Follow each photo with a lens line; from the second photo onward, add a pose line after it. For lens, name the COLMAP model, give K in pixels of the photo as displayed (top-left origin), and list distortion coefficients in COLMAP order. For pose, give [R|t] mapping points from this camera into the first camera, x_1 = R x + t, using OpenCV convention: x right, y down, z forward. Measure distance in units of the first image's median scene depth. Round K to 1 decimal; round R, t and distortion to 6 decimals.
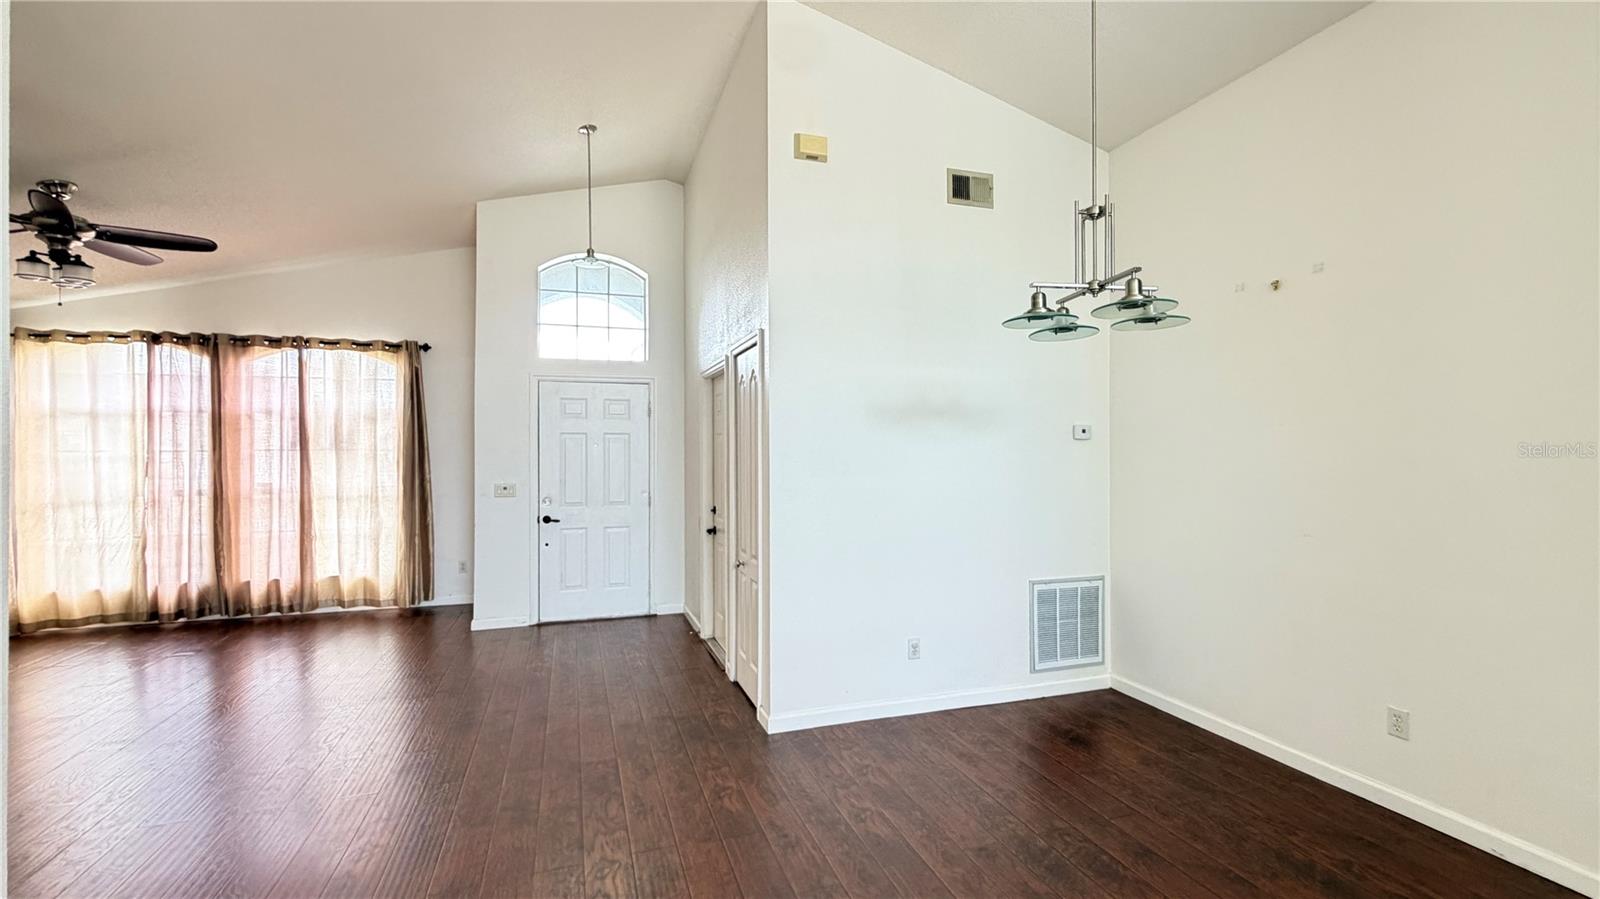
lens RADIAL K [[684.9, 0, 800.0], [0, 684.9, 449.5], [0, 0, 1]] dist [0.001655, 0.000307]
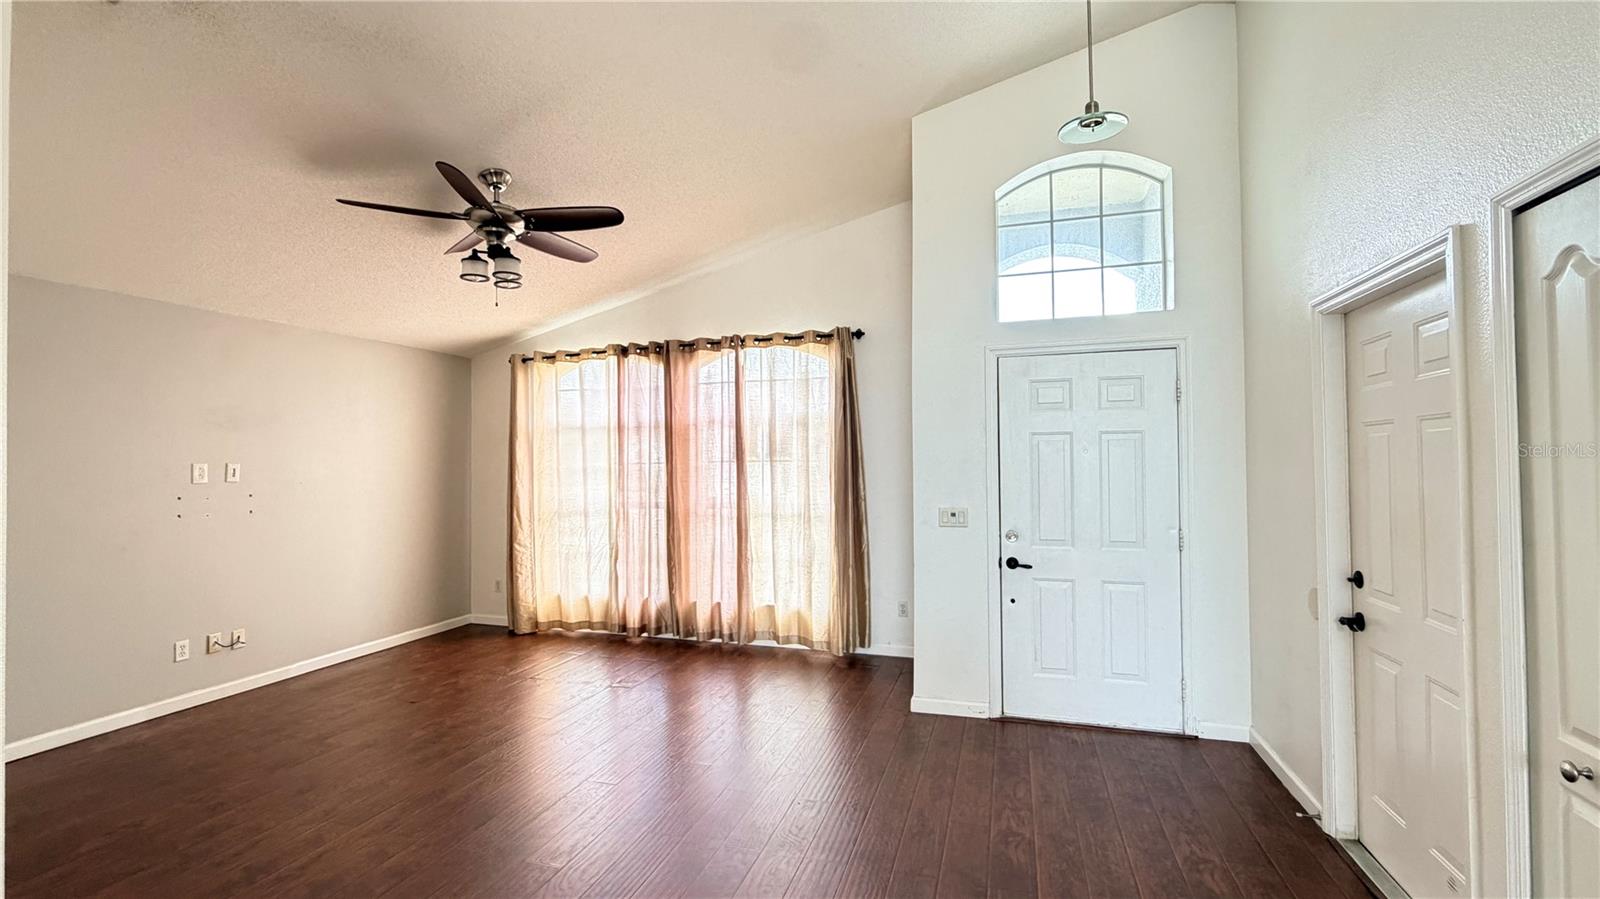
lens RADIAL K [[684.9, 0, 800.0], [0, 684.9, 449.5], [0, 0, 1]] dist [0.001655, 0.000307]
pose [[0.812088, -0.015699, -0.583323, -0.142075], [0.007063, 0.999829, -0.017075, 0.001195], [0.583492, 0.009747, 0.812061, 0.325826]]
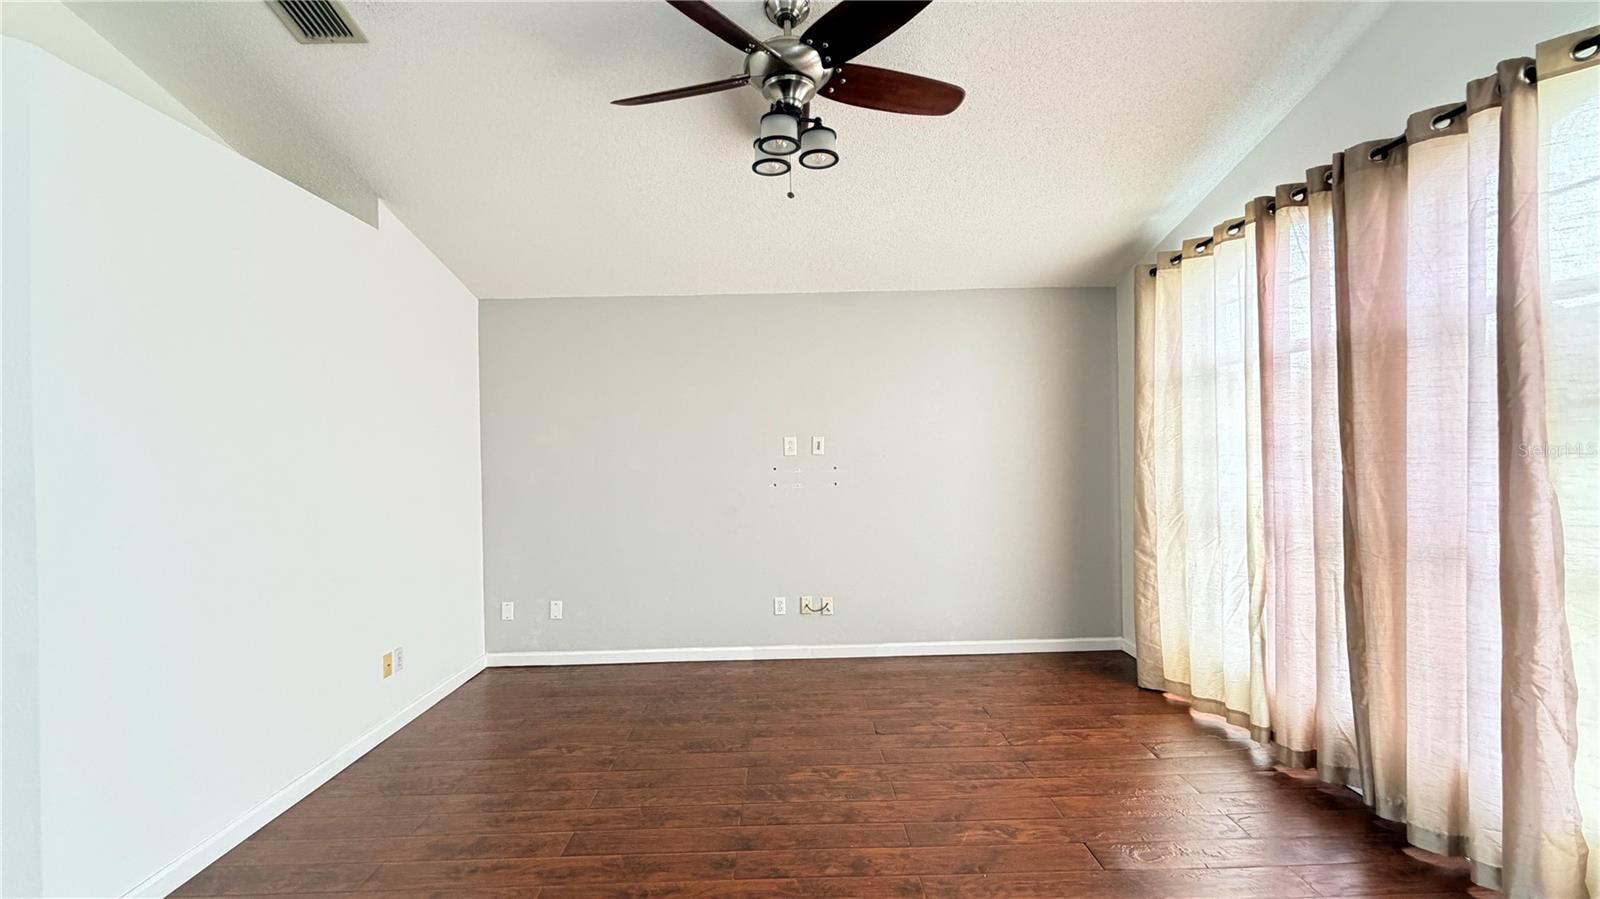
lens RADIAL K [[705.8, 0, 800.0], [0, 705.8, 449.5], [0, 0, 1]] dist [0.000459, 0.000262]
pose [[-0.303552, 0.010906, -0.952752, -0.310912], [0.023619, 0.999713, 0.003918, 0.009885], [0.952522, -0.021314, -0.303723, 0.793542]]
